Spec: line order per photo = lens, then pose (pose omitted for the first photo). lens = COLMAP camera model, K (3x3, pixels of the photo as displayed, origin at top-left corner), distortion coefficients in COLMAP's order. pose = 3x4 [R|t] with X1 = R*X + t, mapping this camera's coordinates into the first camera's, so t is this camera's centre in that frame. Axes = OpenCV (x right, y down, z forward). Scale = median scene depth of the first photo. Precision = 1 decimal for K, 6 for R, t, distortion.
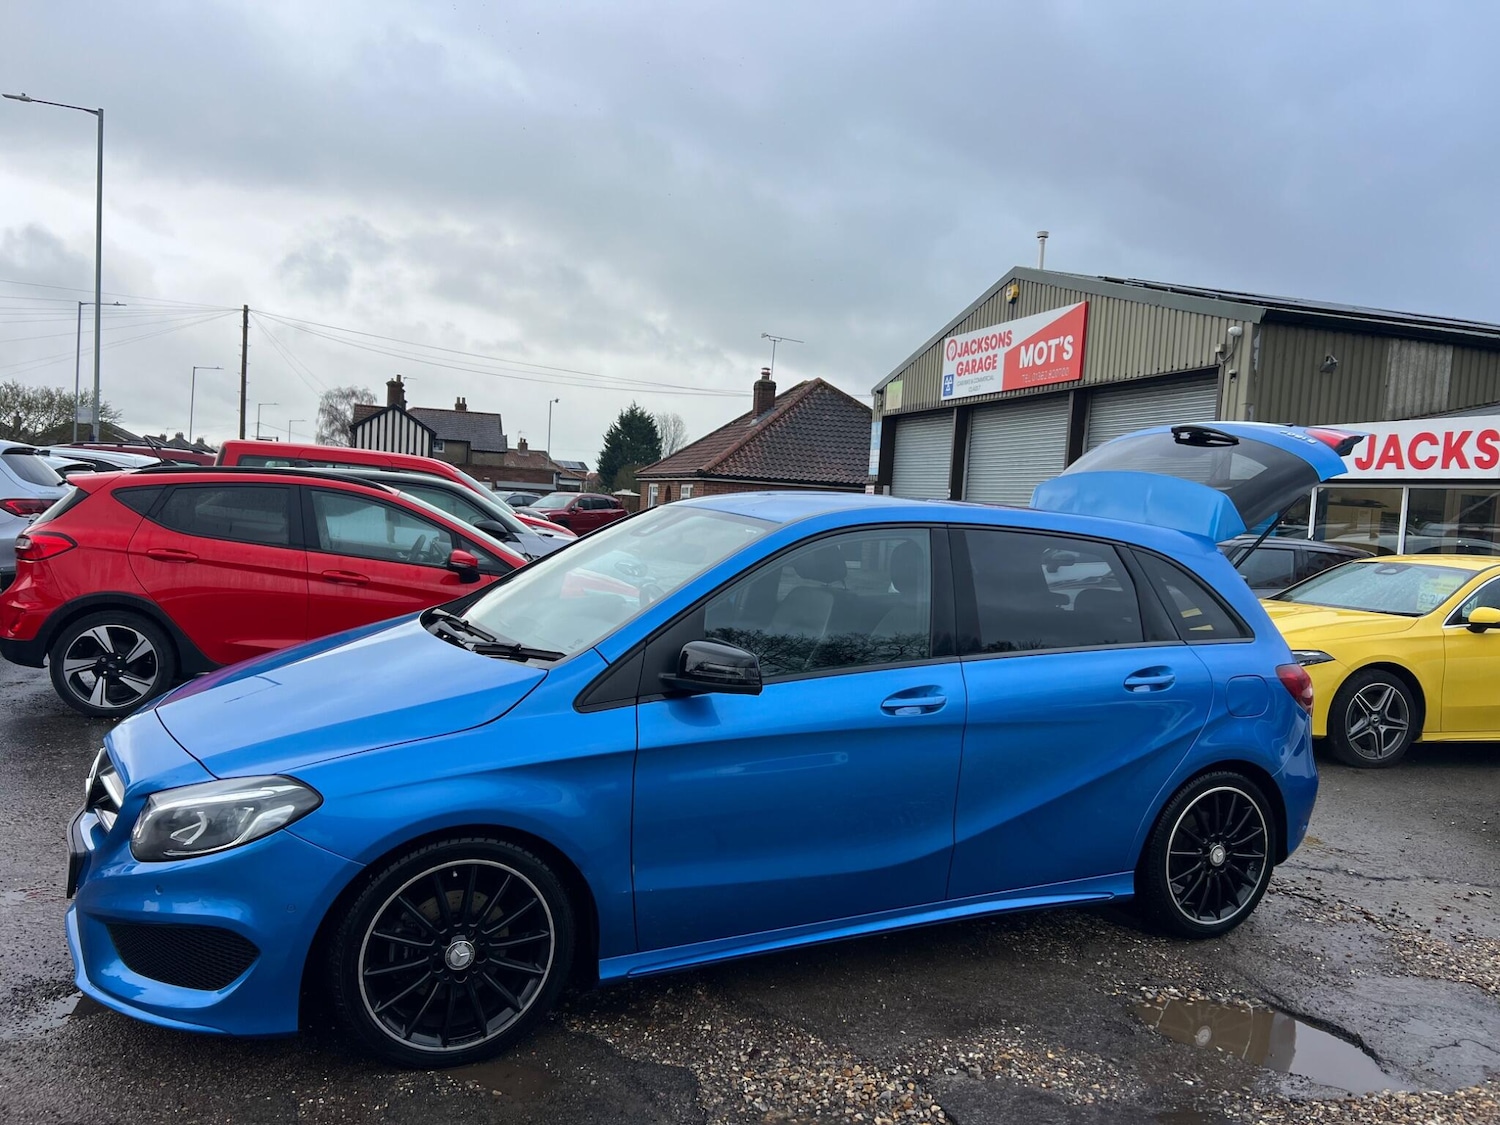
lens RADIAL K [[1133.1, 0, 738.8], [0, 1133.1, 578.9], [0, 0, 1]] dist [0.057717, -0.063684]
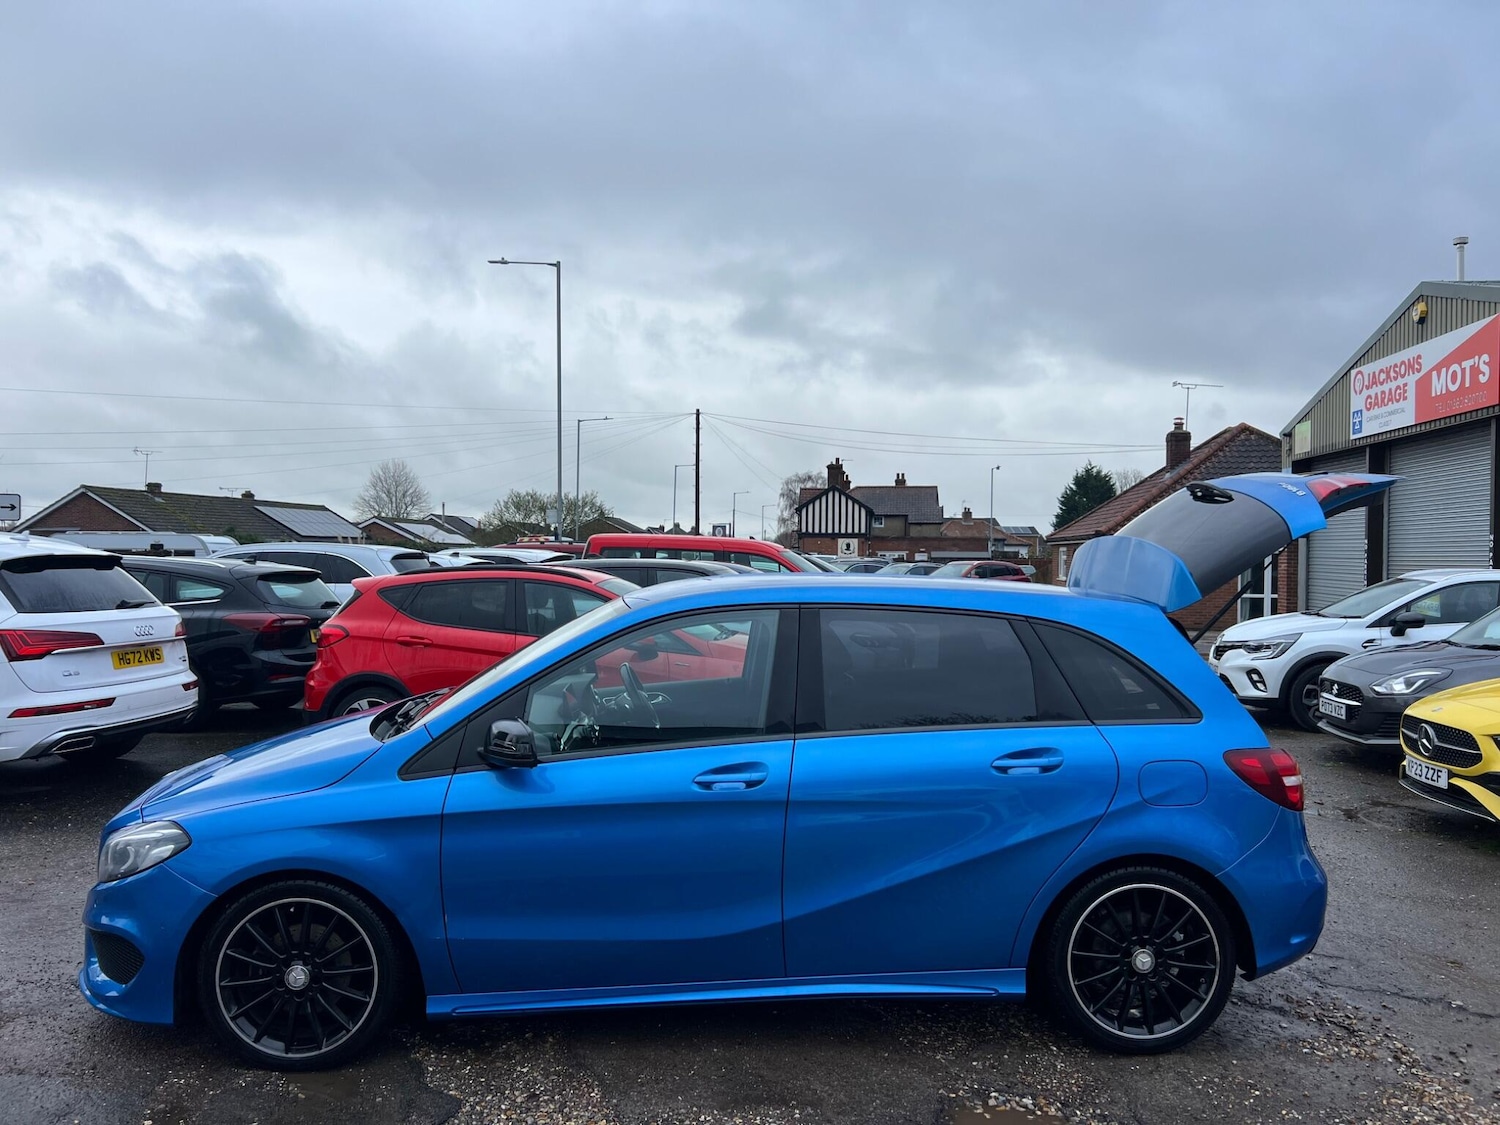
lens RADIAL K [[1133.1, 0, 745.8], [0, 1133.1, 574.1], [0, 0, 1]] dist [0.057717, -0.063684]
pose [[0.918273, -0.041914, -0.393724, 0.136590], [0.016695, 0.997596, -0.067264, -0.001945], [0.395596, 0.055193, 0.916765, 0.008886]]
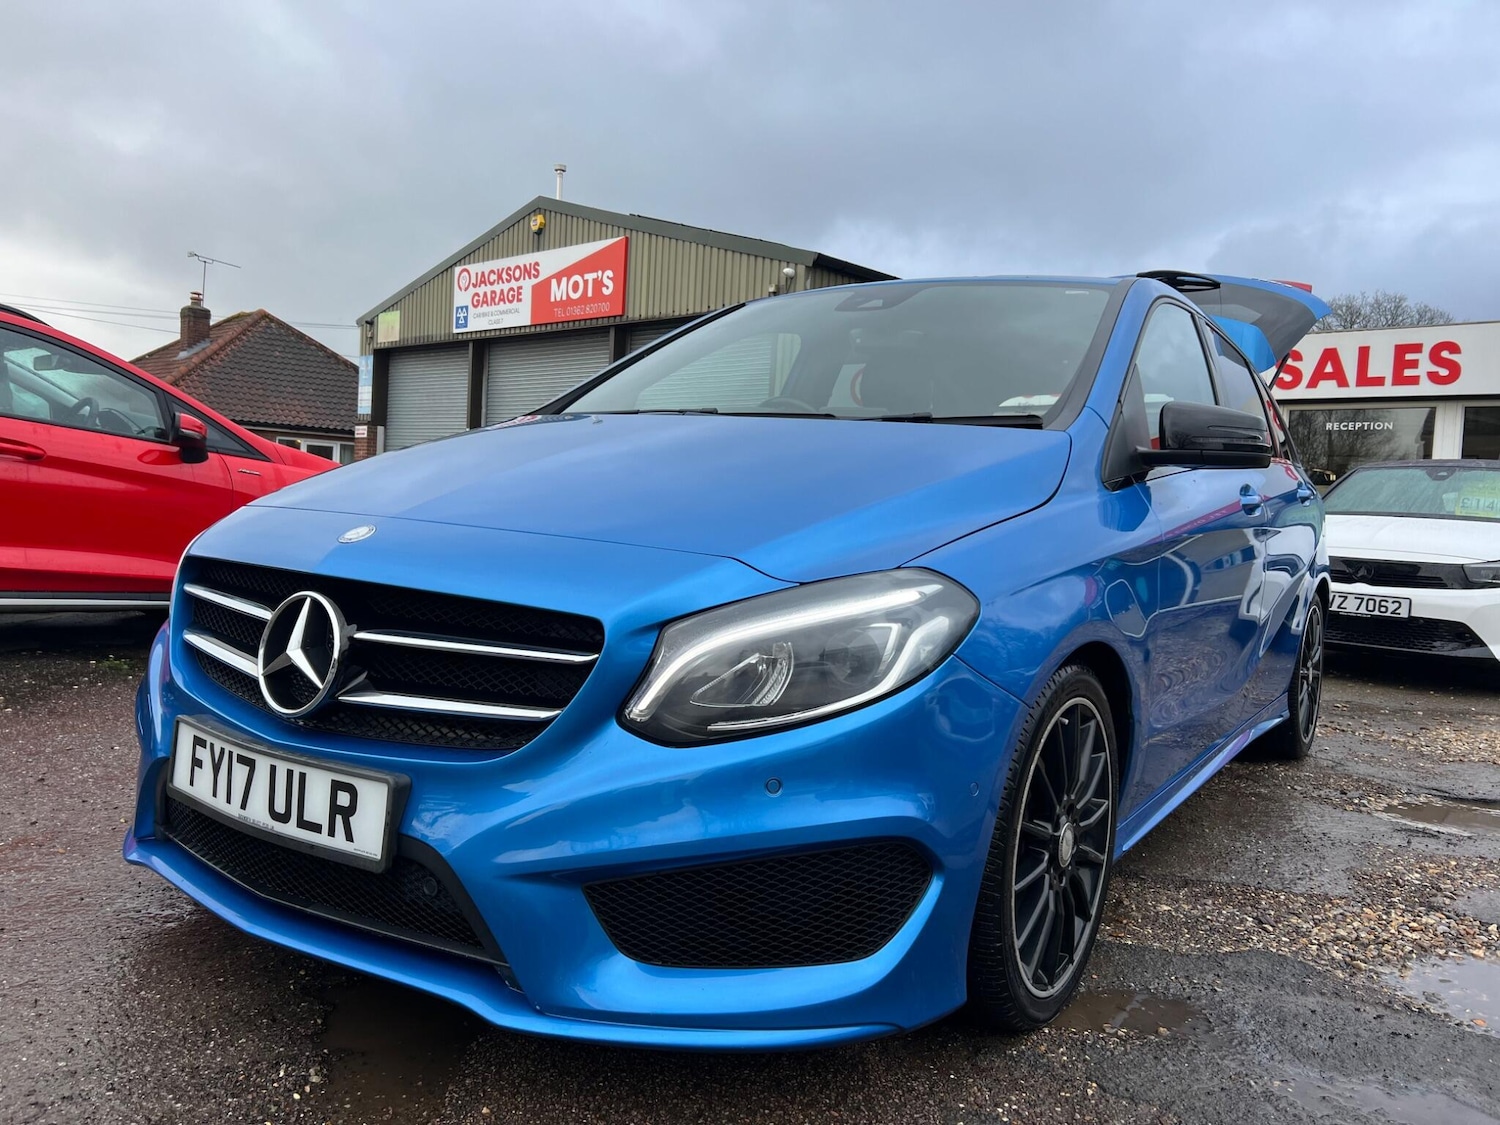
lens RADIAL K [[1133.1, 0, 739.6], [0, 1133.1, 560.3], [0, 0, 1]] dist [0.057717, -0.063684]
pose [[0.863112, -0.037292, 0.503633, -0.143600], [0.032256, 0.999304, 0.018715, 0.029072], [-0.503981, 0.000092, 0.863715, 0.103739]]
